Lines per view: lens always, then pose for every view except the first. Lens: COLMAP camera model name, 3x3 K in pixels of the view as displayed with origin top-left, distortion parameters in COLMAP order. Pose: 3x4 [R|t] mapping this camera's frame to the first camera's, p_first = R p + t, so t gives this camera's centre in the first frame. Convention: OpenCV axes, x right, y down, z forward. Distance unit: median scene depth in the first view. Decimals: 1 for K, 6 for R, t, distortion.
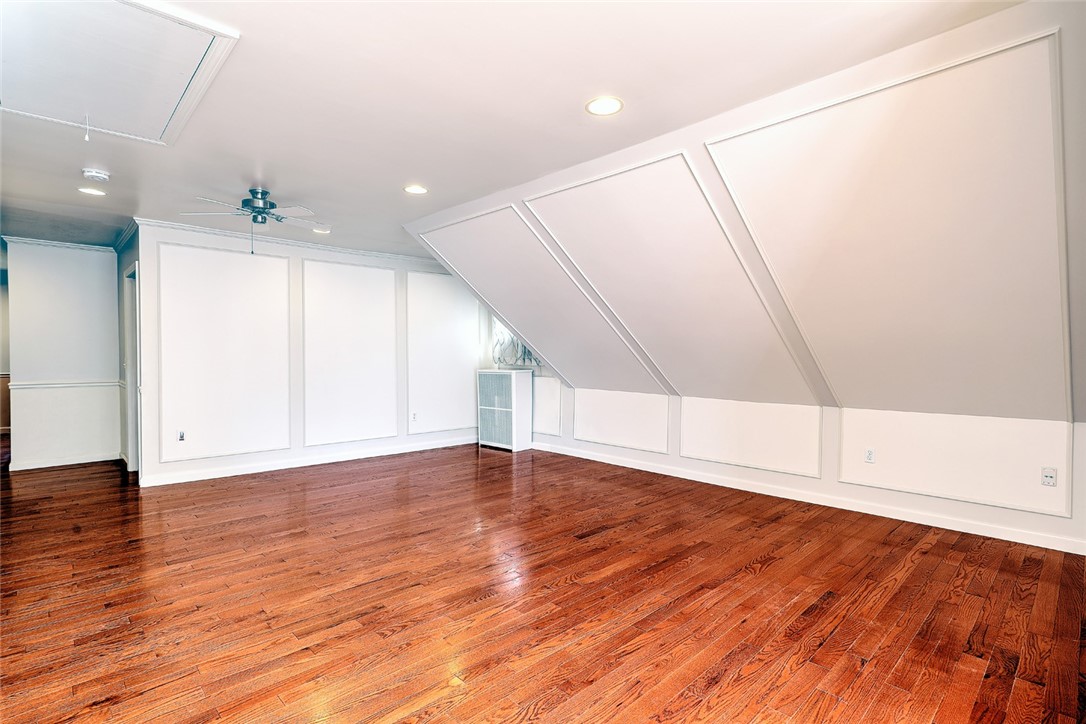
lens RADIAL K [[528.9, 0, 554.2], [0, 528.9, 362.3], [0, 0, 1]] dist [0.003573, -0.000053]
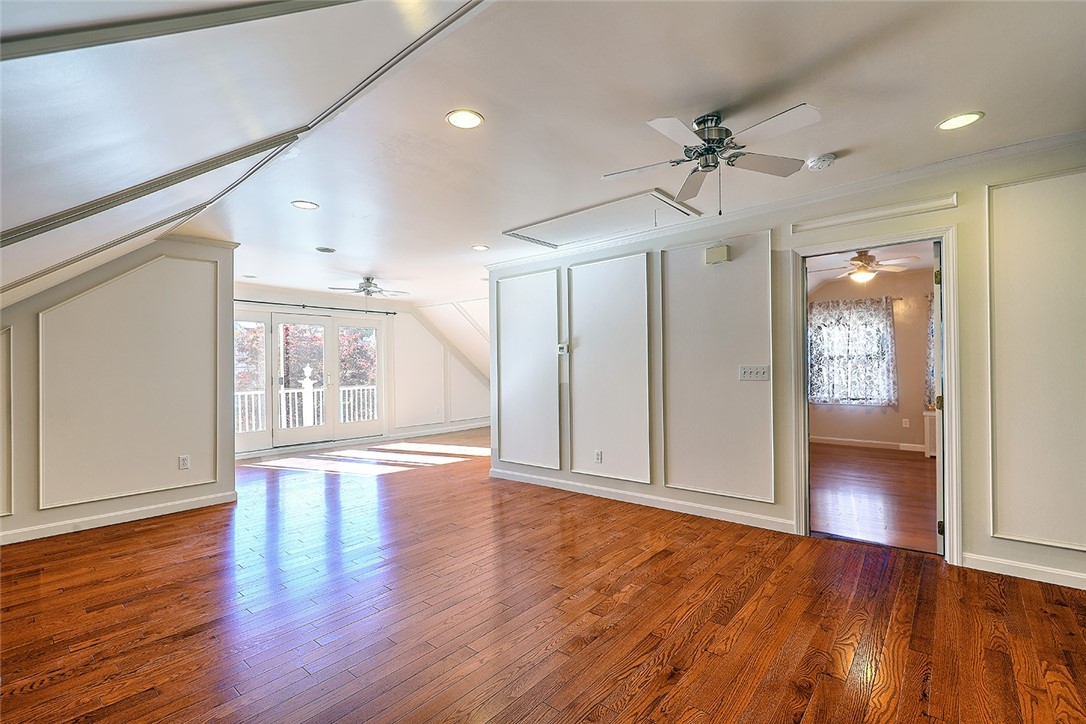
lens RADIAL K [[476.3, 0, 542.1], [0, 476.3, 365.9], [0, 0, 1]] dist [0.002402, -0.001087]
pose [[-0.996540, 0.010017, -0.082509, -0.346871], [0.008961, 0.999873, 0.013156, -0.030623], [0.082631, 0.012371, -0.996503, 1.830067]]
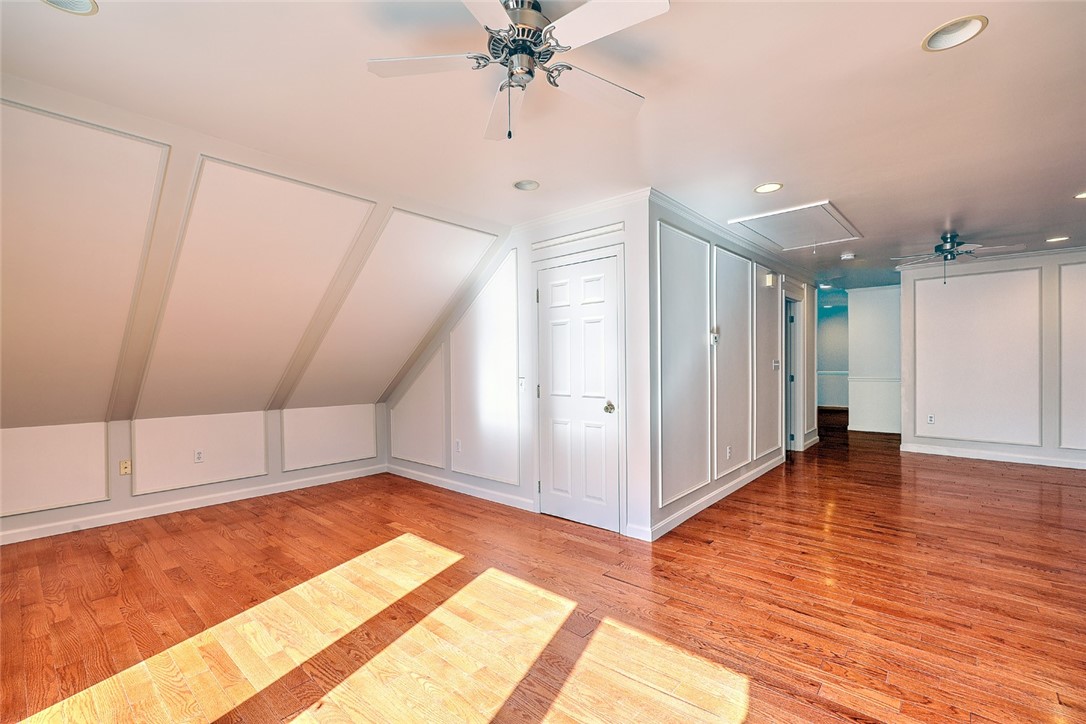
lens RADIAL K [[476.3, 0, 537.0], [0, 476.3, 365.5], [0, 0, 1]] dist [0.002402, -0.001087]
pose [[0.062425, 0.004956, -0.998037, 0.667061], [-0.006999, 0.999965, 0.004528, 0.003778], [0.998025, 0.006702, 0.062457, -0.122970]]
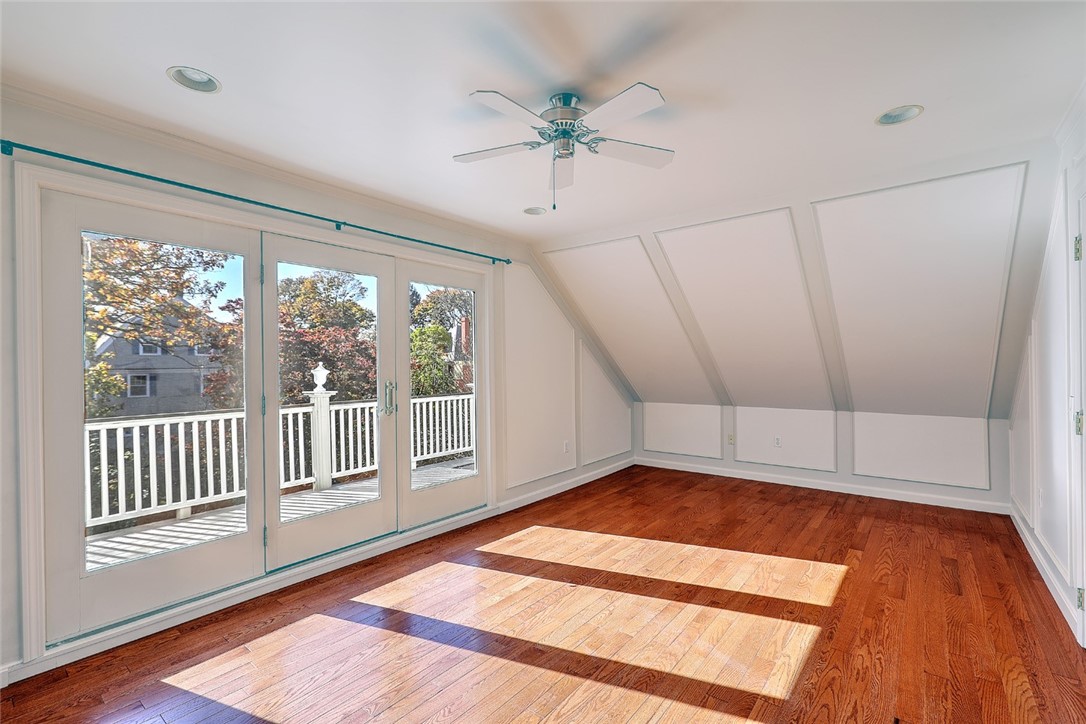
lens RADIAL K [[476.3, 0, 547.6], [0, 476.3, 367.2], [0, 0, 1]] dist [0.002402, -0.001087]
pose [[-0.992574, 0.012696, -0.120982, 0.278373], [0.010682, 0.999794, 0.017282, -0.021172], [0.121176, 0.015861, -0.992504, 0.504785]]
